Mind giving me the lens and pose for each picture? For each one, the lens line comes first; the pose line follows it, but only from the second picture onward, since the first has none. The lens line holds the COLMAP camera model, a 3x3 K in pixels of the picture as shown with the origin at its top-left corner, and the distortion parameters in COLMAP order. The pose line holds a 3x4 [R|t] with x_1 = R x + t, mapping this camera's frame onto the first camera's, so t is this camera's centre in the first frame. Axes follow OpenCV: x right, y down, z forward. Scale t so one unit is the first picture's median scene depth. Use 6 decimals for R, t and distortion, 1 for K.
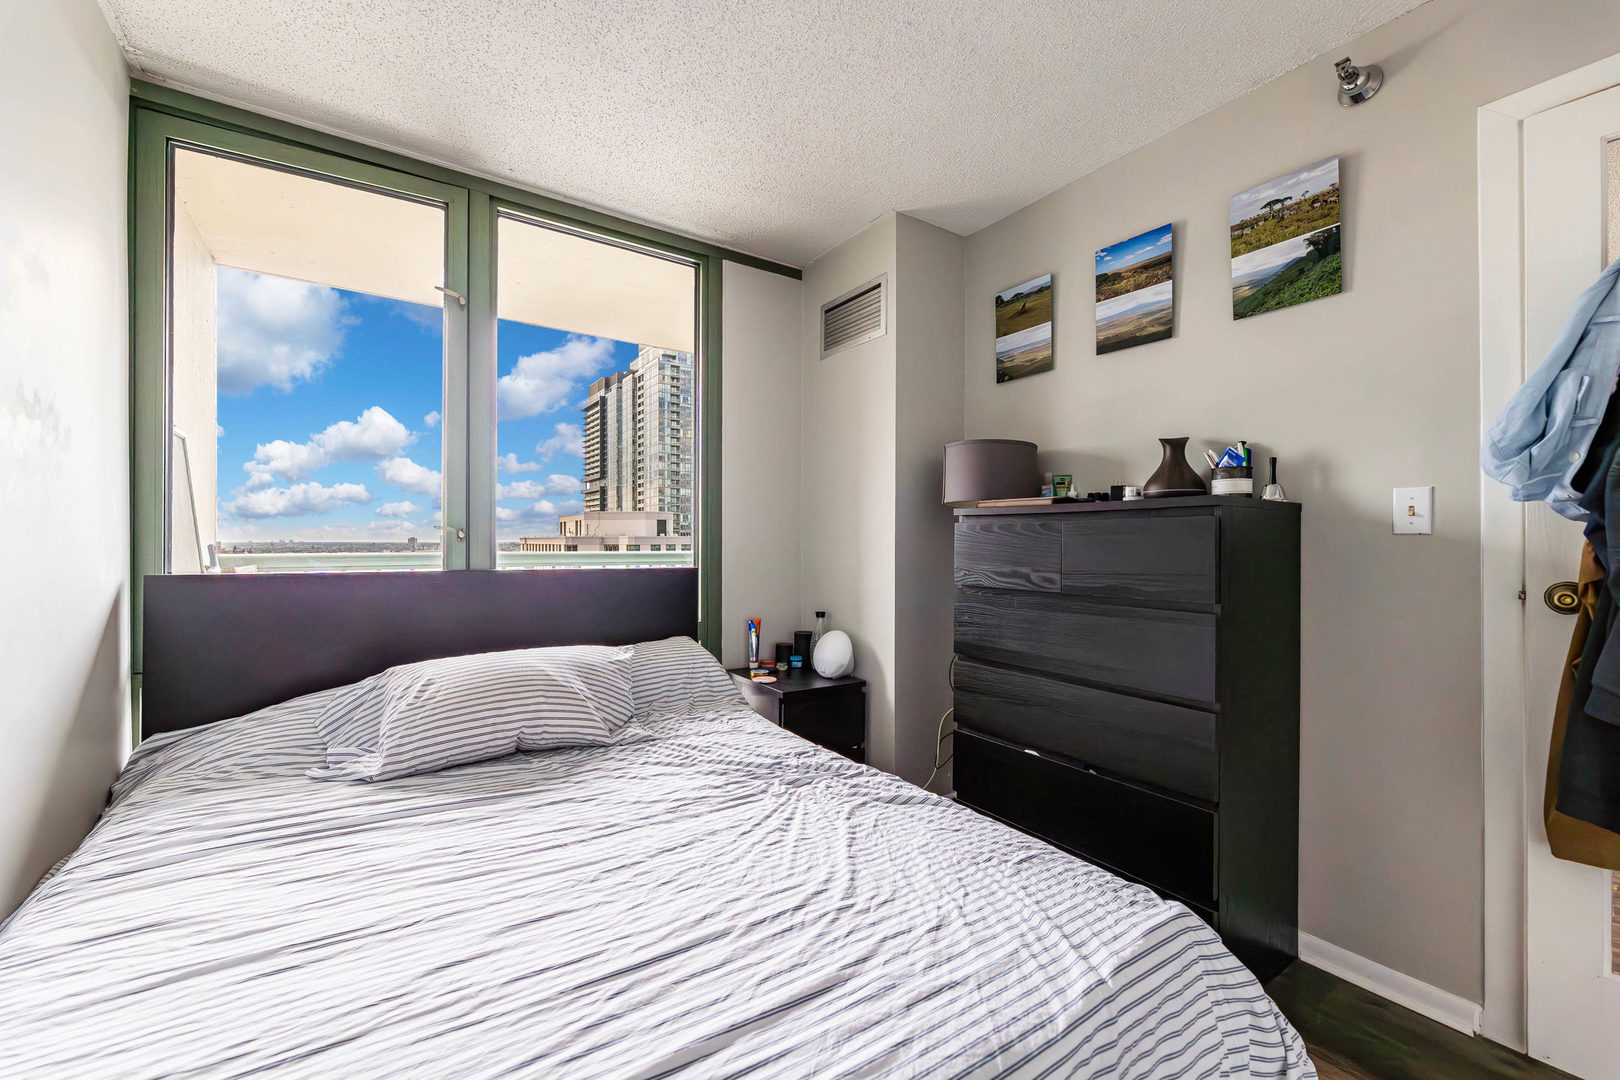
lens RADIAL K [[650.6, 0, 793.9], [0, 650.6, 539.0], [0, 0, 1]] dist [-0.003864, 0.000133]
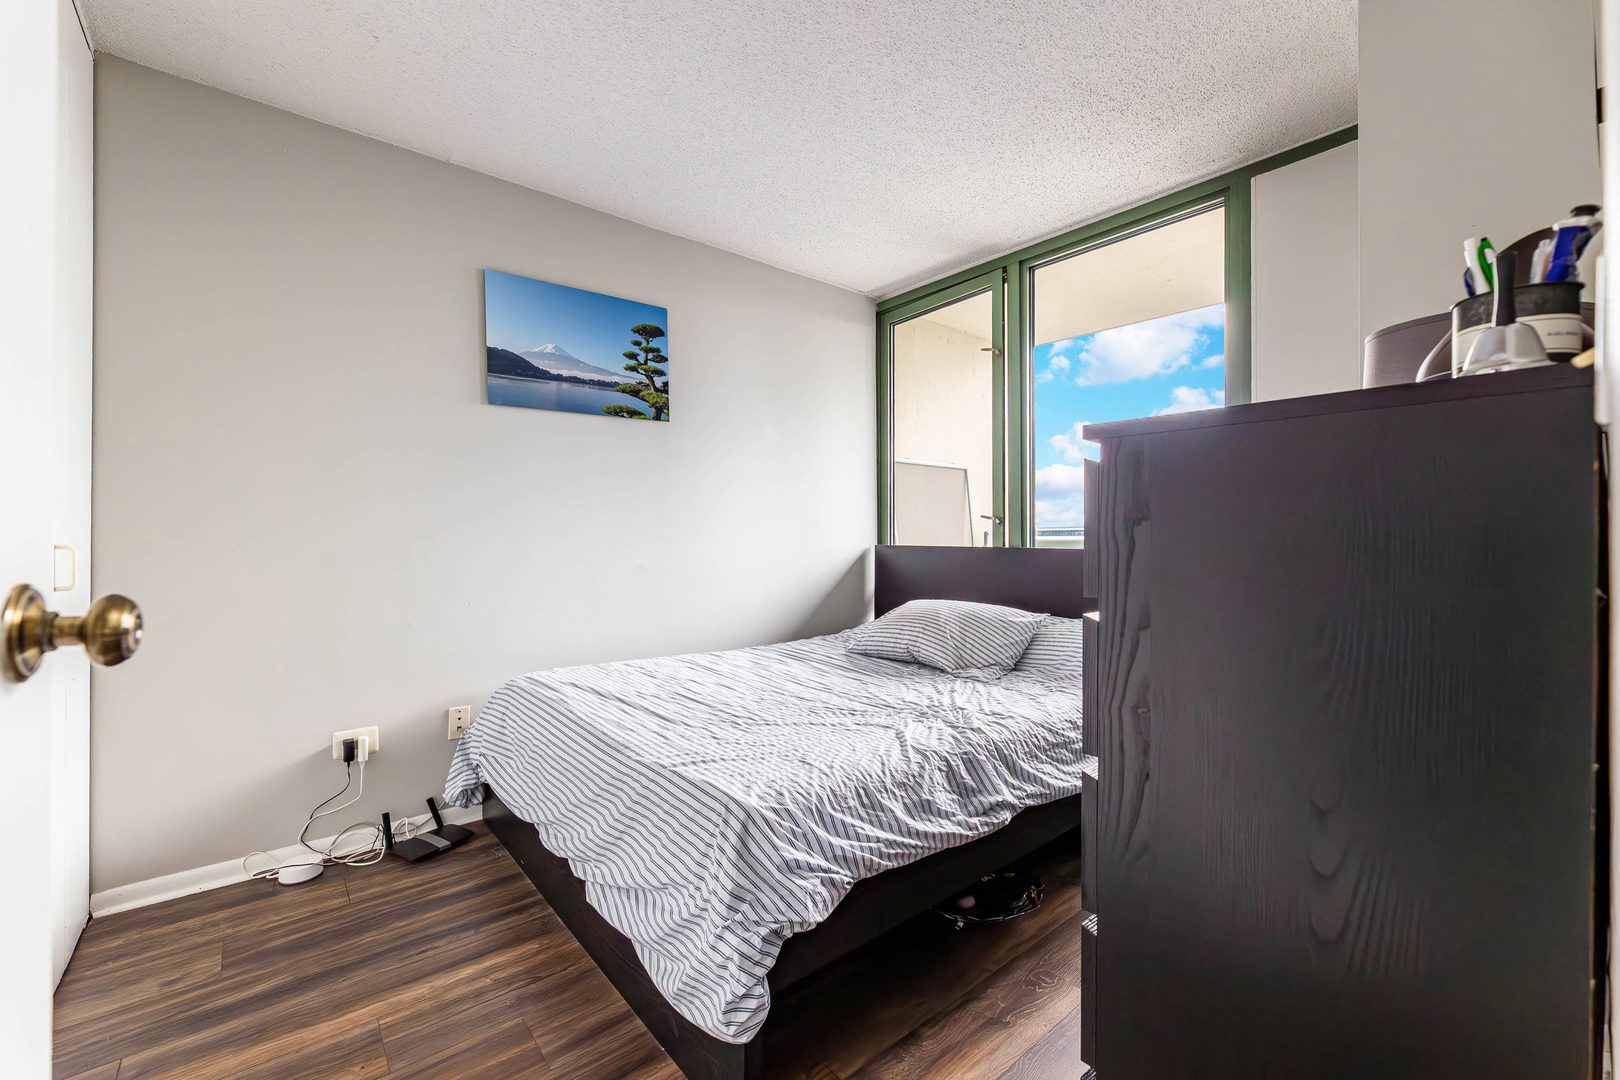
lens RADIAL K [[650.6, 0, 793.9], [0, 650.6, 539.0], [0, 0, 1]] dist [-0.003864, 0.000133]
pose [[0.100219, -0.003993, -0.994957, 1.047220], [0.008317, 0.999960, -0.003175, 0.039181], [0.994931, -0.007957, 0.100248, 0.550662]]
